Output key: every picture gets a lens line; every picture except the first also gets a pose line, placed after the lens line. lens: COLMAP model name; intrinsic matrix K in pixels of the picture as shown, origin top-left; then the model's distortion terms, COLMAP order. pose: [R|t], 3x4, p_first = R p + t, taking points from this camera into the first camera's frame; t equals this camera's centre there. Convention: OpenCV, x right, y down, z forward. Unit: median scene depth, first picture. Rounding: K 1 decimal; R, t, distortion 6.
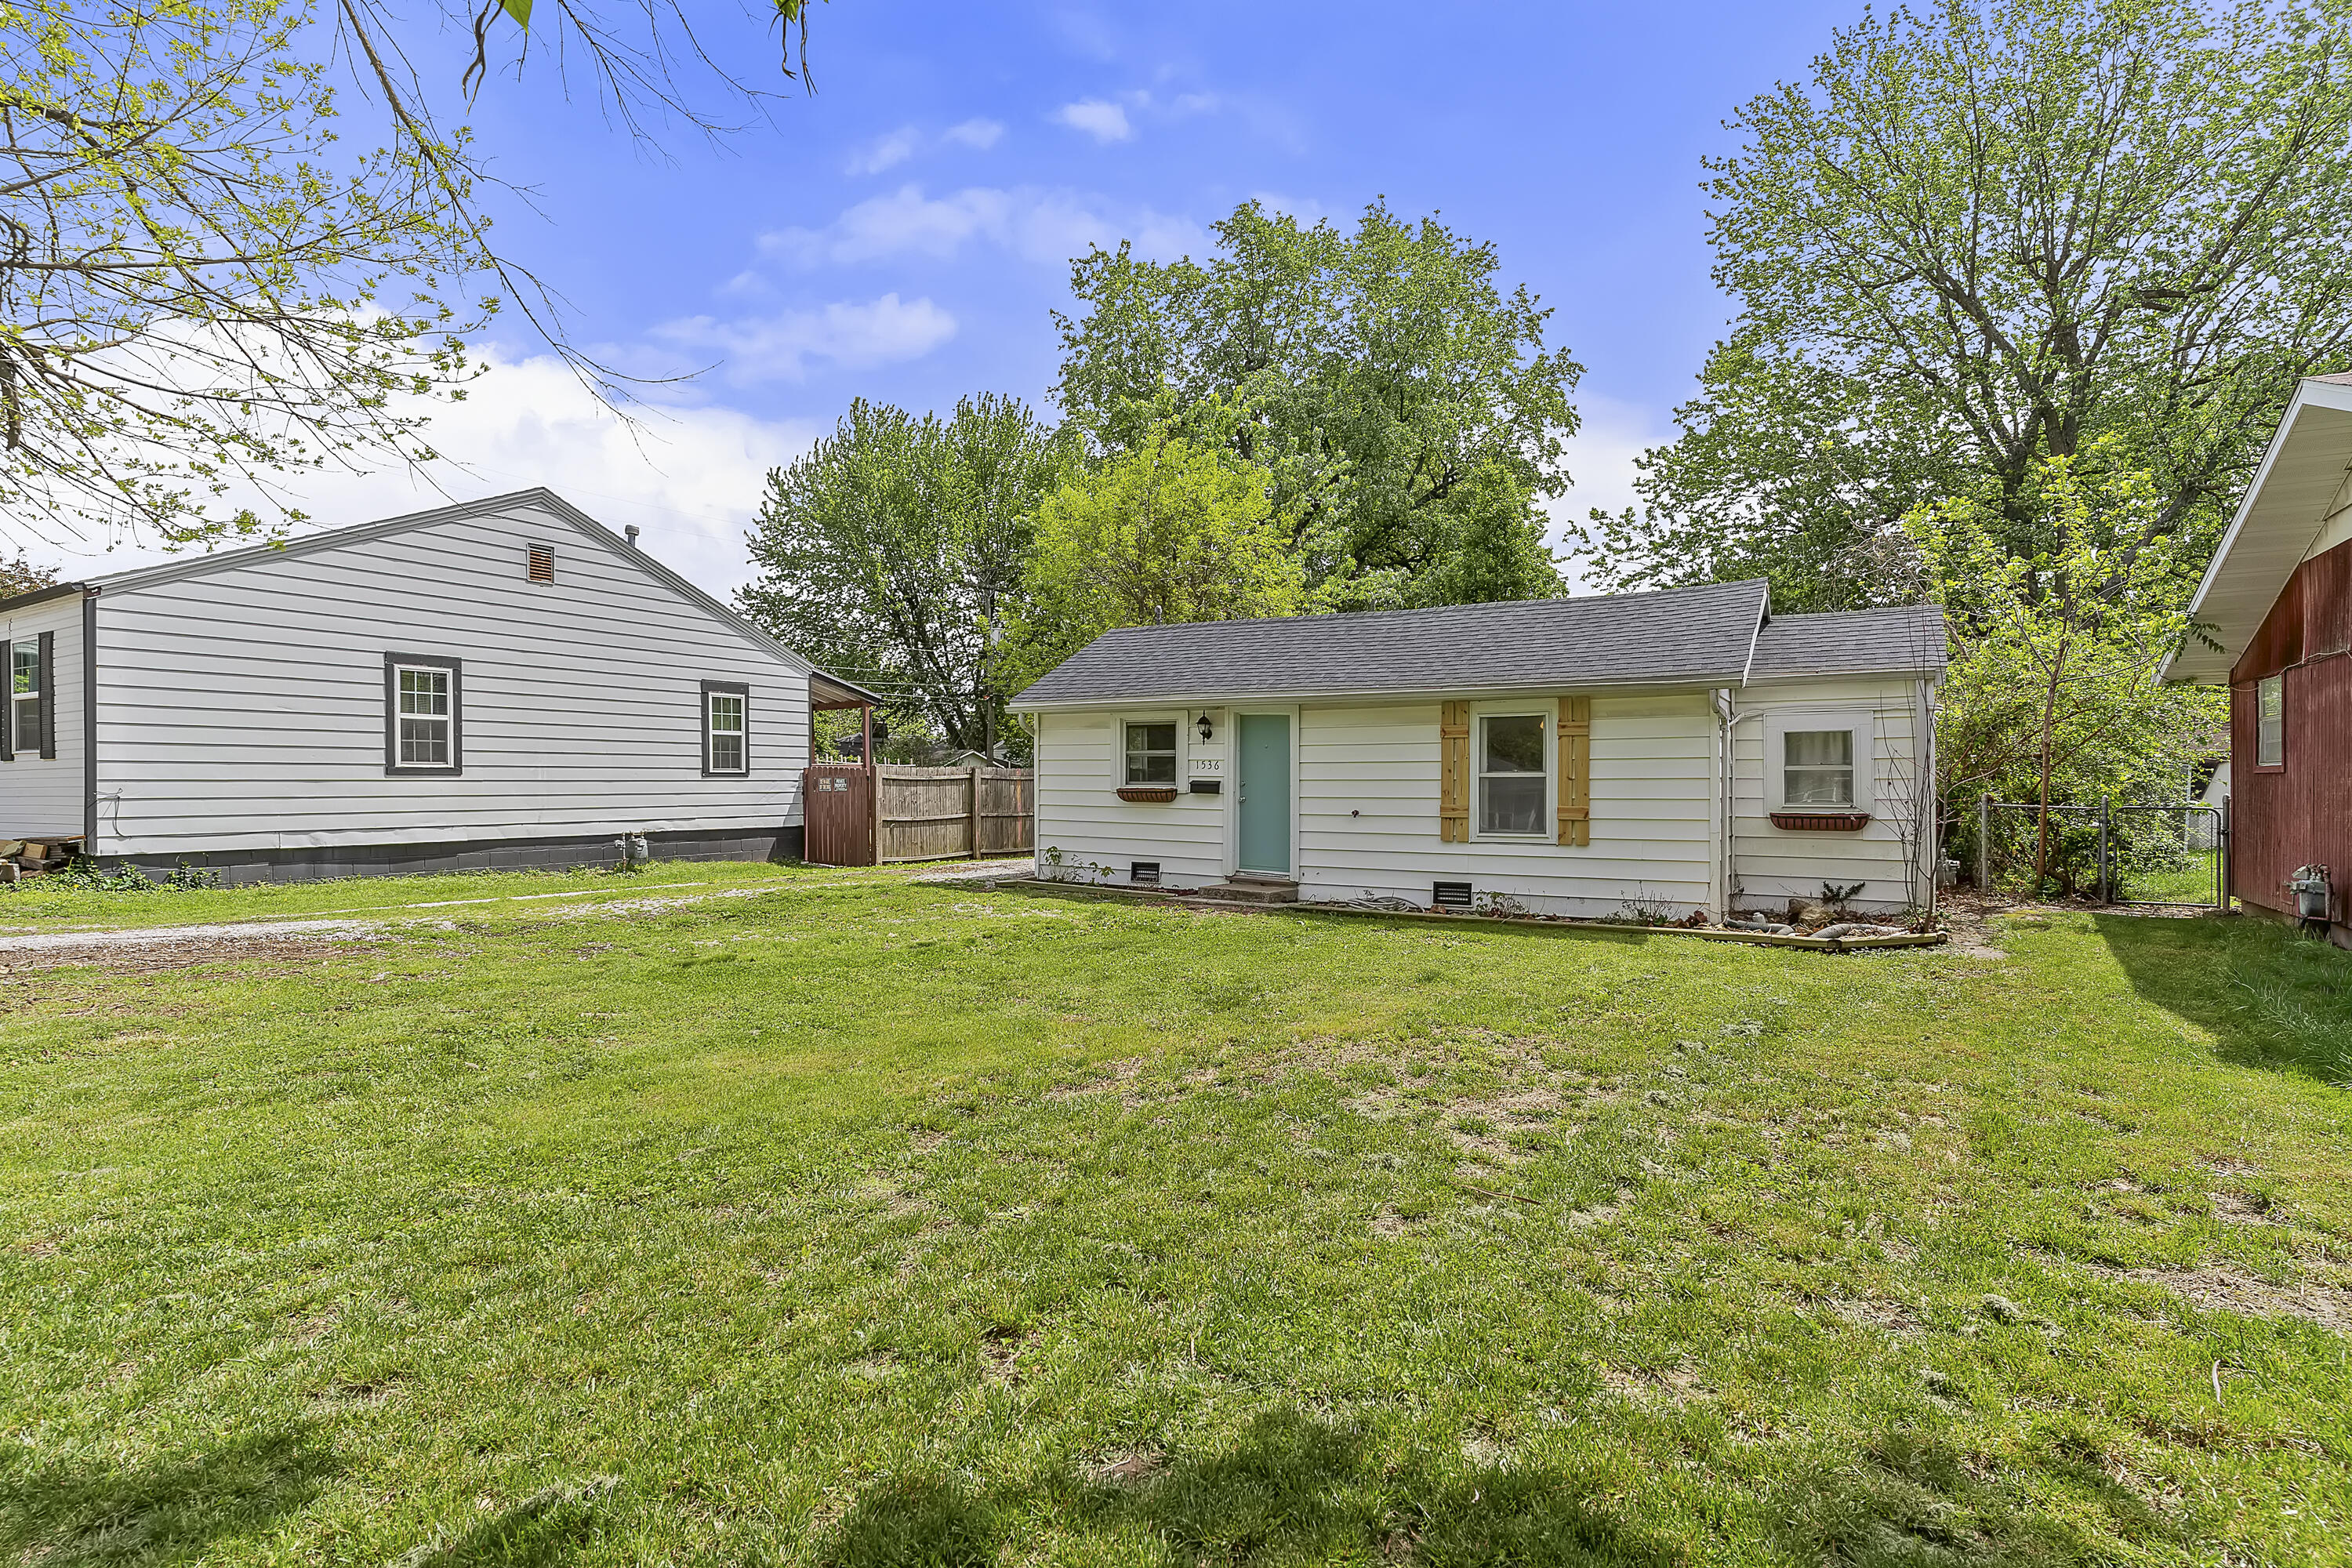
lens RADIAL K [[1151.2, 0, 1189.6], [0, 1151.2, 777.6], [0, 0, 1]] dist [-0.004779, -0.001180]
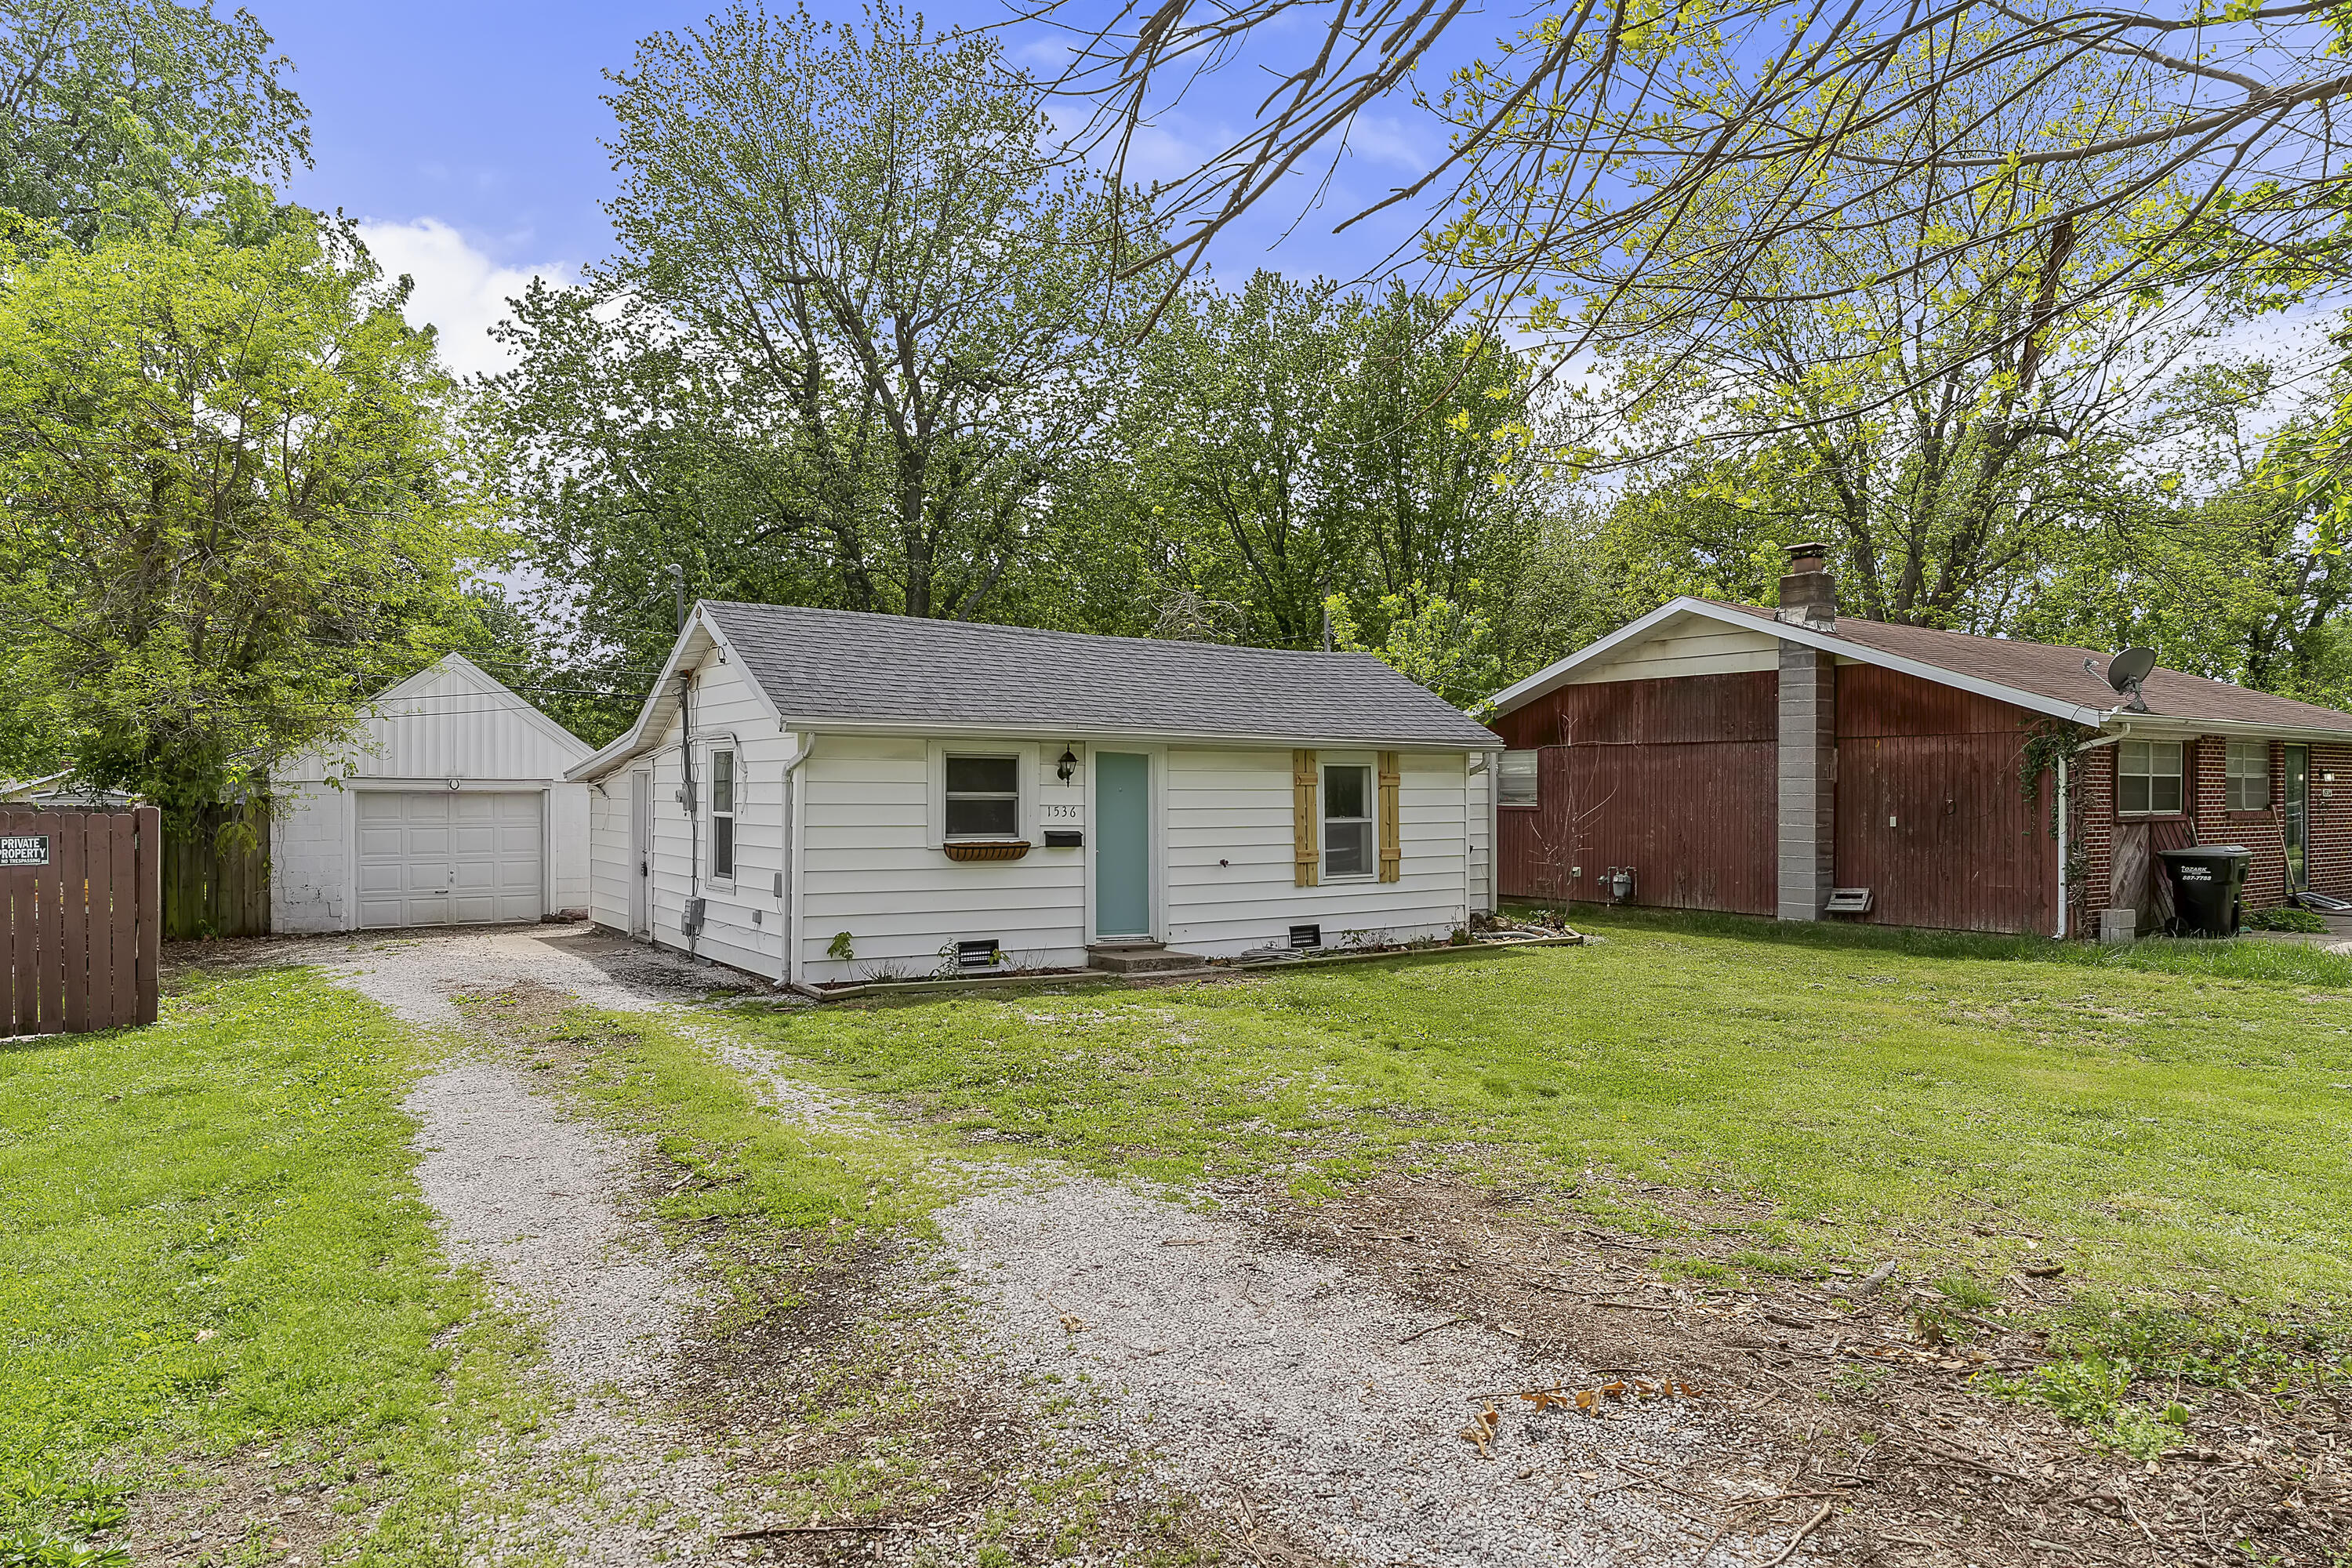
lens RADIAL K [[1393.2, 0, 1176.0], [0, 1393.2, 784.0], [0, 0, 1]] dist [-0.022406, -0.000113]
pose [[0.393572, 0.006997, 0.919267, -0.883104], [-0.003324, 0.999975, -0.006189, -0.025411], [-0.919288, -0.000620, 0.393585, 0.562193]]
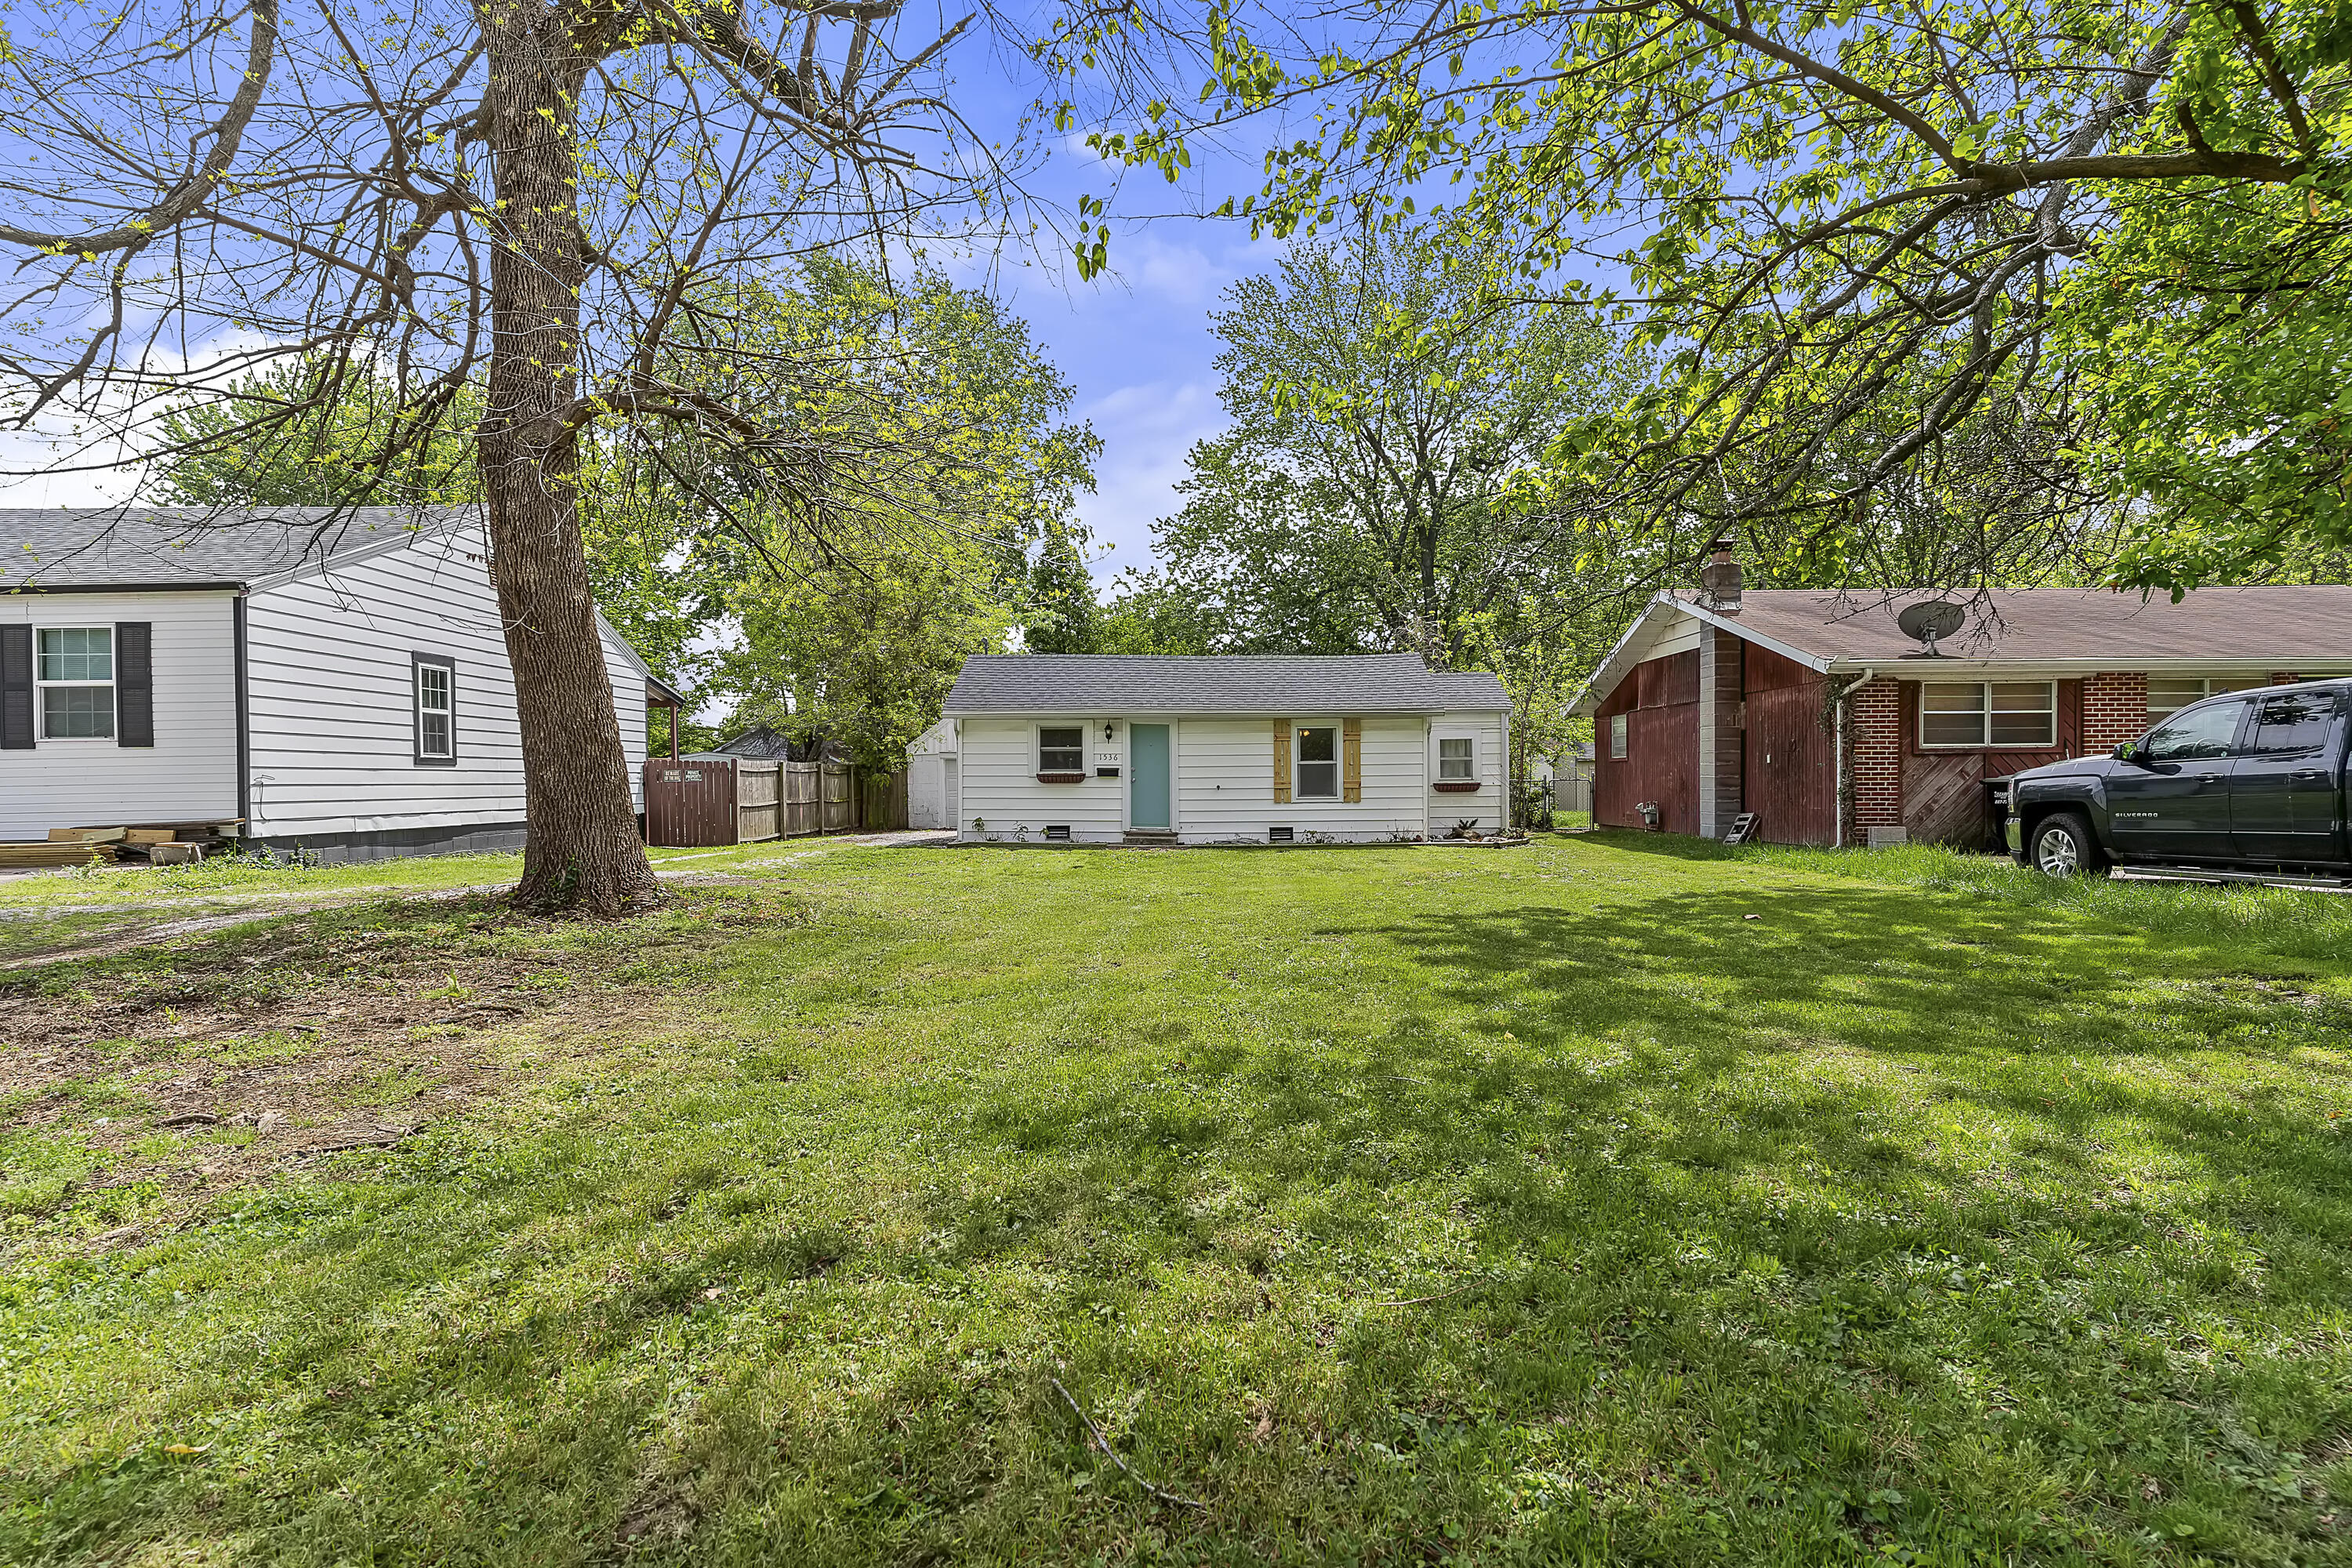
lens RADIAL K [[1151.2, 0, 1189.6], [0, 1151.2, 777.6], [0, 0, 1]] dist [-0.004779, -0.001180]
pose [[0.857472, -0.006225, 0.514493, -0.680058], [0.007242, 0.999974, 0.000029, 0.016554], [-0.514479, 0.003701, 0.857495, -0.331856]]
